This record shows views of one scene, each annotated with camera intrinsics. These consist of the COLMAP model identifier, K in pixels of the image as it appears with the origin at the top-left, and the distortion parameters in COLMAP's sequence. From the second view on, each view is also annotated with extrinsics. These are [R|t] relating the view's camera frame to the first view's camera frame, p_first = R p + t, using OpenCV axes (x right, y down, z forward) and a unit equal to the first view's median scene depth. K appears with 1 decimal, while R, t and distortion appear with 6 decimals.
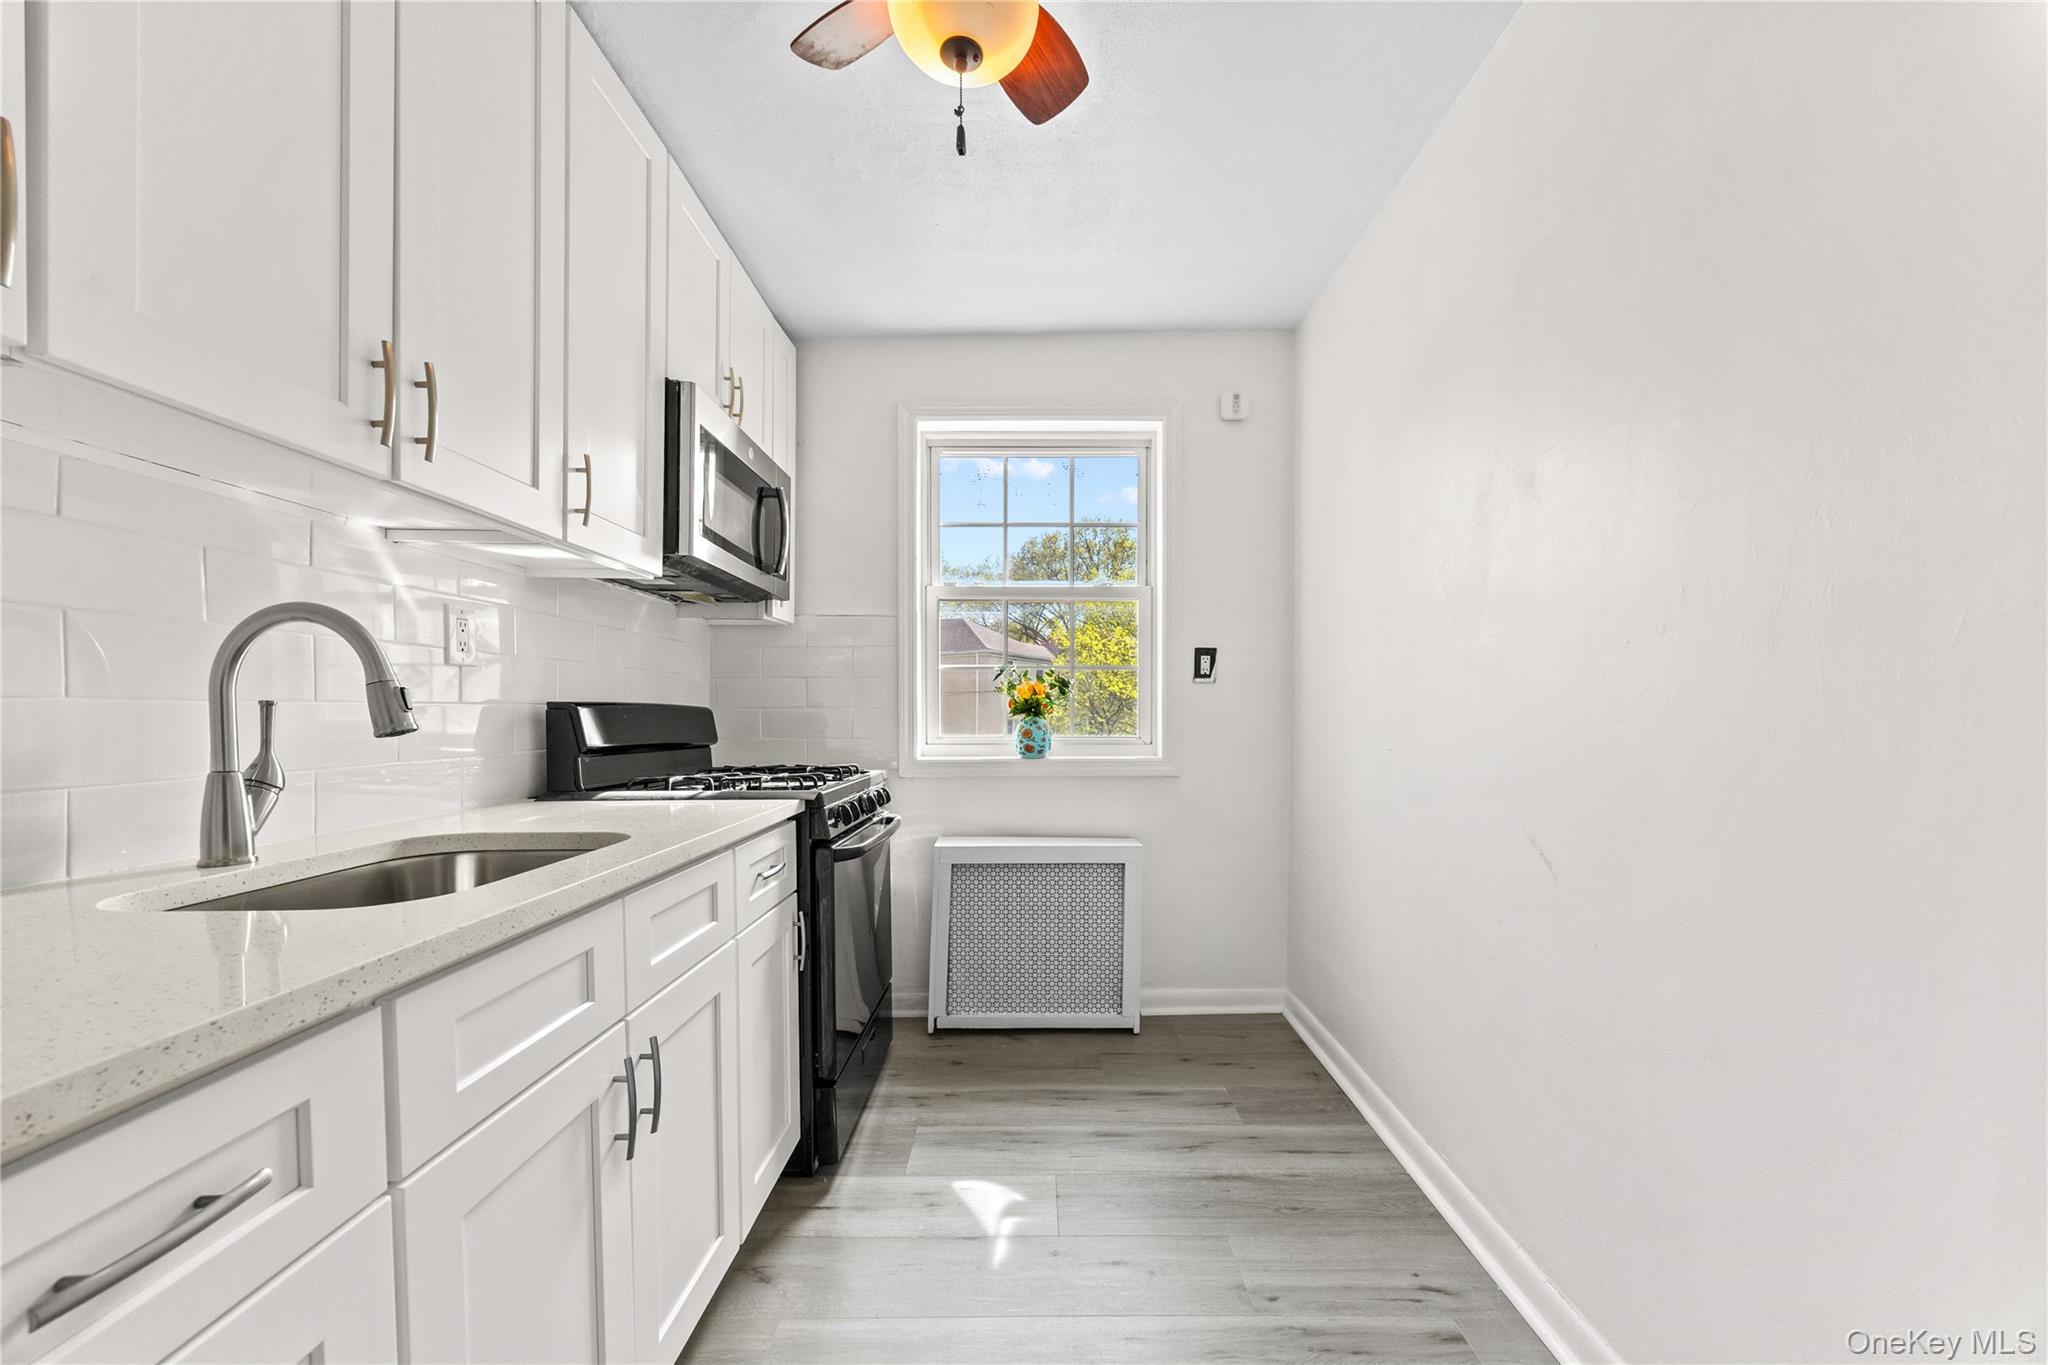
lens RADIAL K [[788.4, 0, 1030.9], [0, 788.4, 736.1], [0, 0, 1]] dist [0.000989, -0.000009]
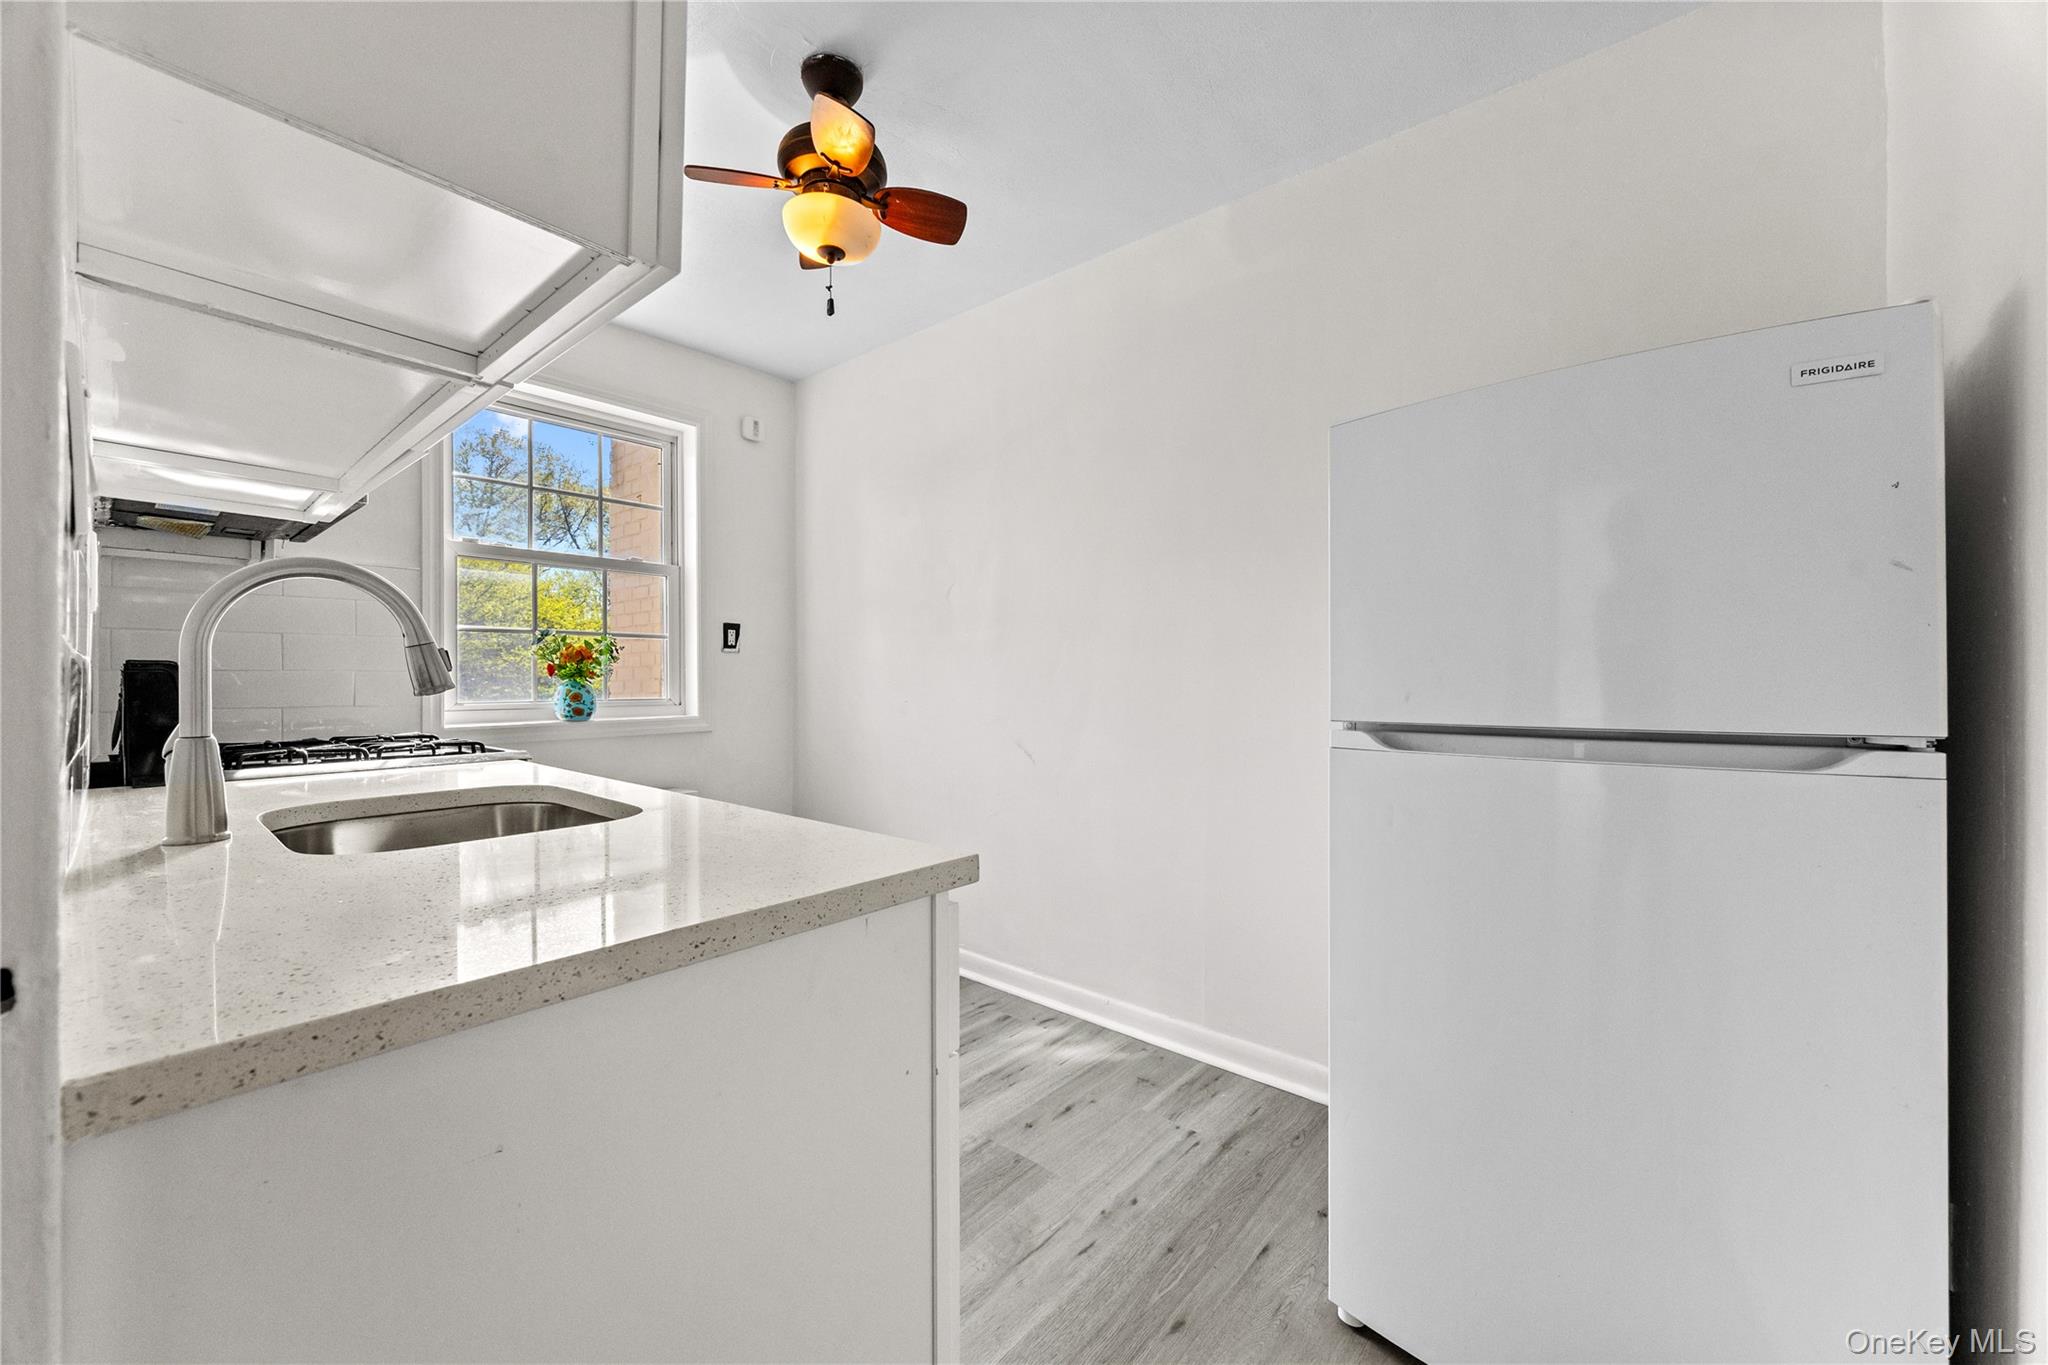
lens RADIAL K [[783.6, 0, 1029.9], [0, 783.6, 692.1], [0, 0, 1]] dist [-0.000156, -0.000167]
pose [[0.635509, -0.011355, 0.772010, -0.418361], [0.021834, 0.999756, -0.003268, 0.006806], [-0.771785, 0.018933, 0.635602, -0.108981]]
